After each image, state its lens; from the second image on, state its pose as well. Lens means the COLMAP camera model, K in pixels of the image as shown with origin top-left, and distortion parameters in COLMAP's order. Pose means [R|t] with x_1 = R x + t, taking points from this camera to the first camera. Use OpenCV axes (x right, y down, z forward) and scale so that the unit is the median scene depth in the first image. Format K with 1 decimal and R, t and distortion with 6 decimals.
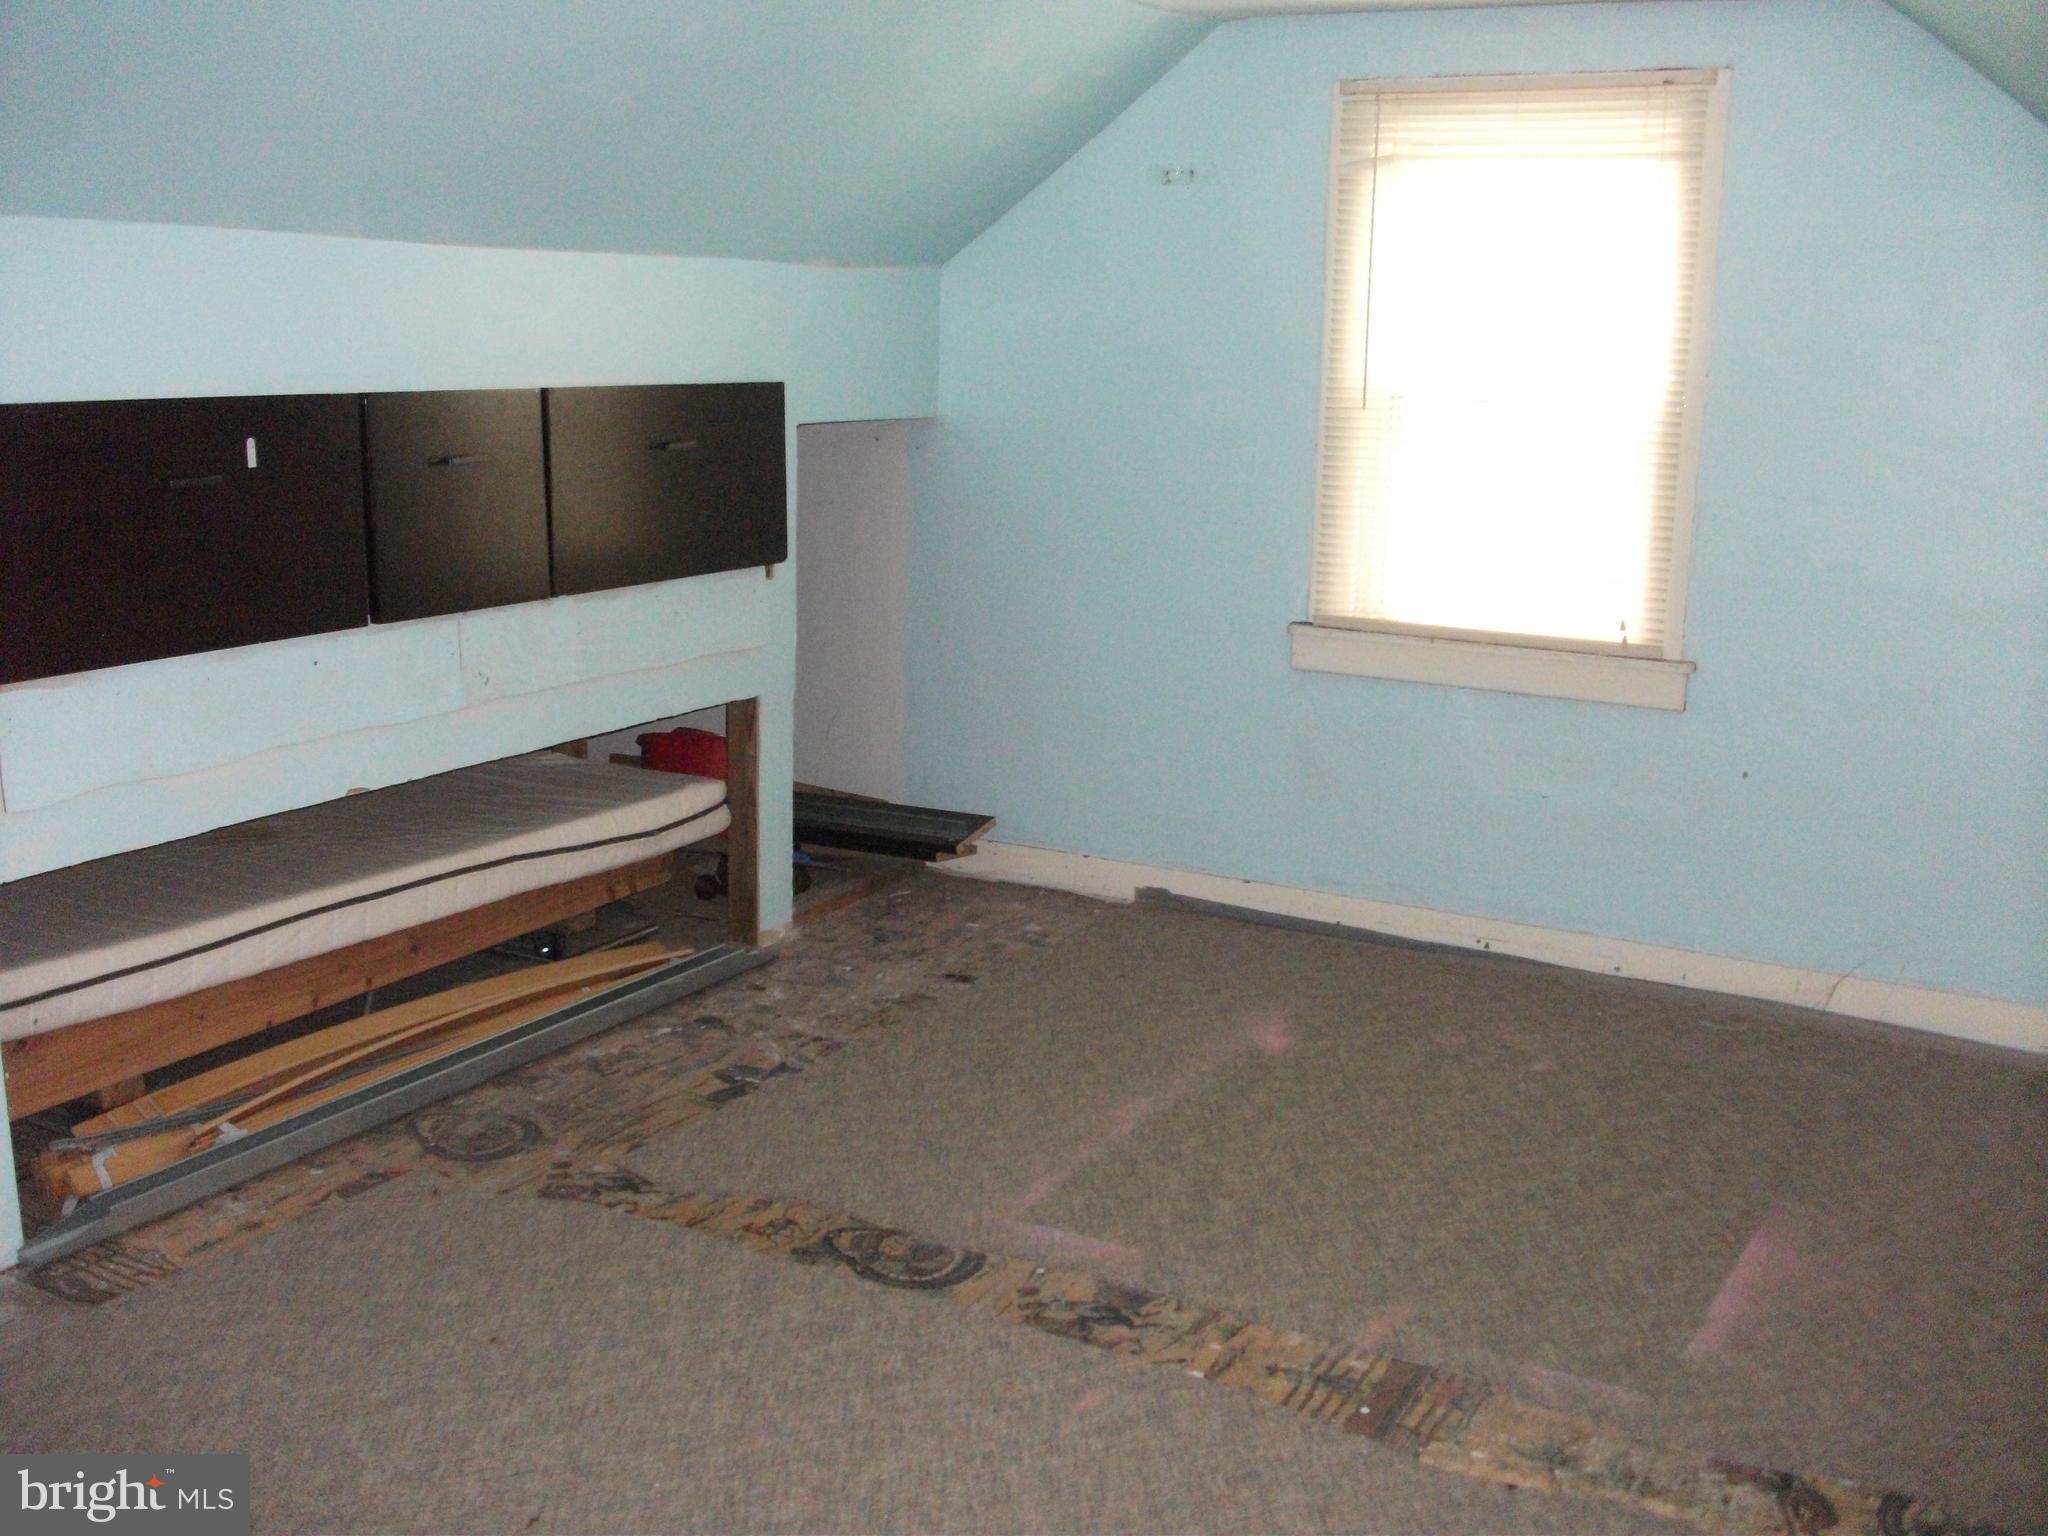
lens RADIAL K [[1996.0, 0, 1007.6], [0, 1996.0, 771.5], [0, 0, 1]] dist [-0.152026, 0.144450]
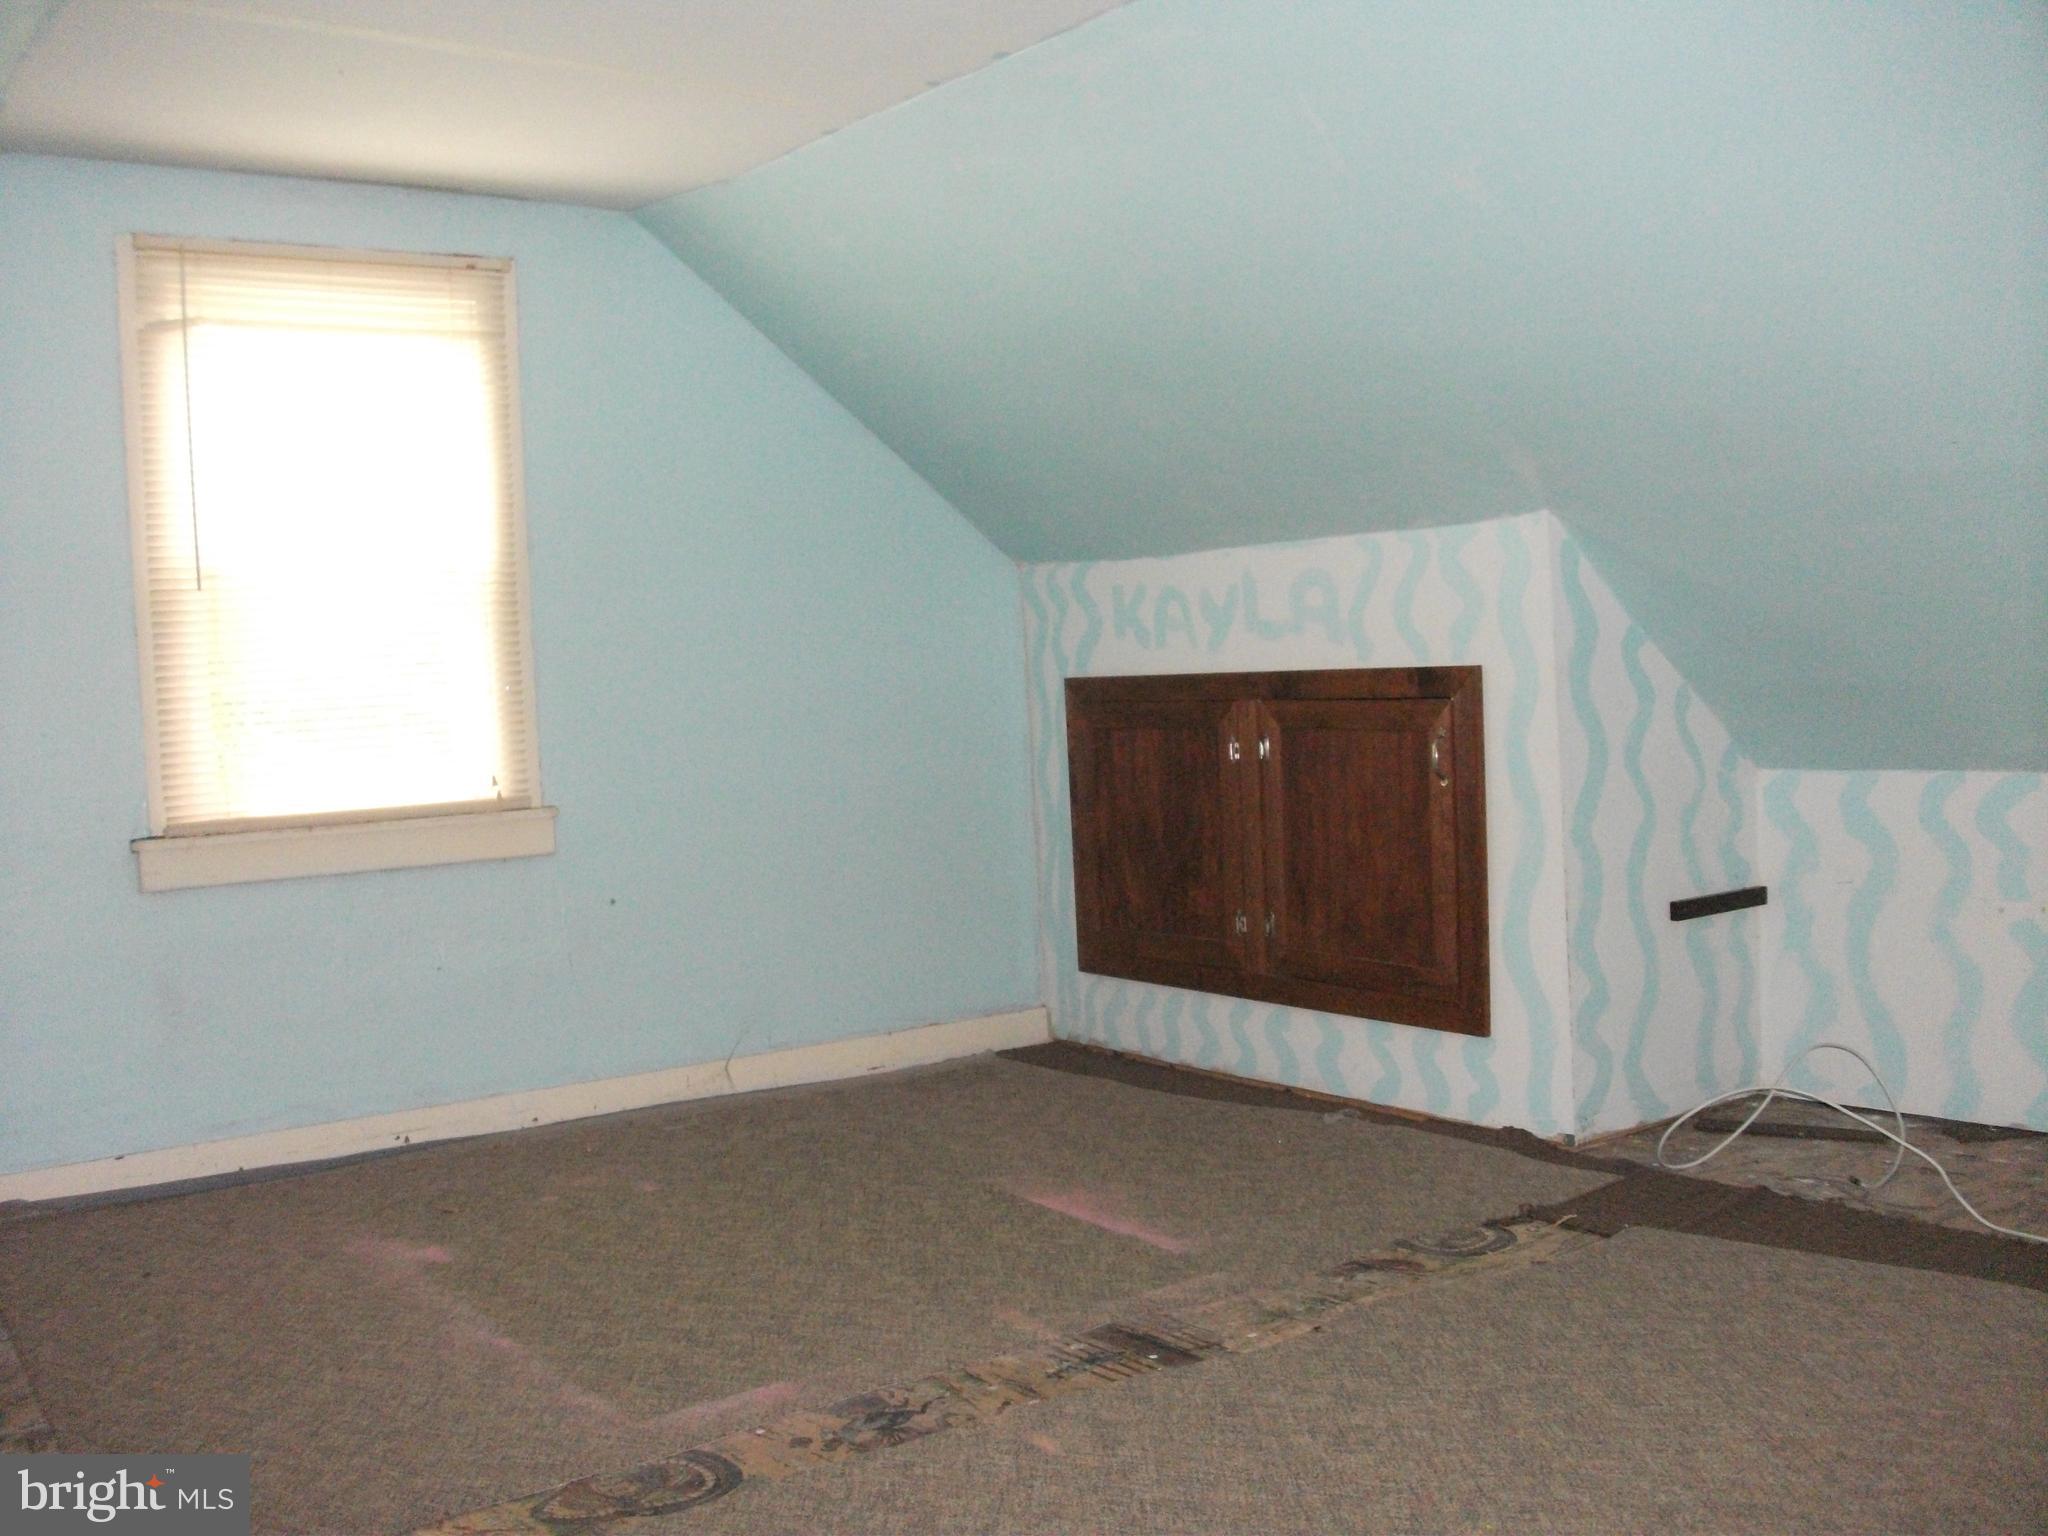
lens RADIAL K [[1996.0, 0, 1007.6], [0, 1996.0, 771.5], [0, 0, 1]] dist [-0.152026, 0.144450]
pose [[0.417554, -0.089791, 0.904205, -0.534492], [0.247456, 0.968730, -0.018075, 0.006120], [-0.874308, 0.231298, 0.426717, 0.345196]]
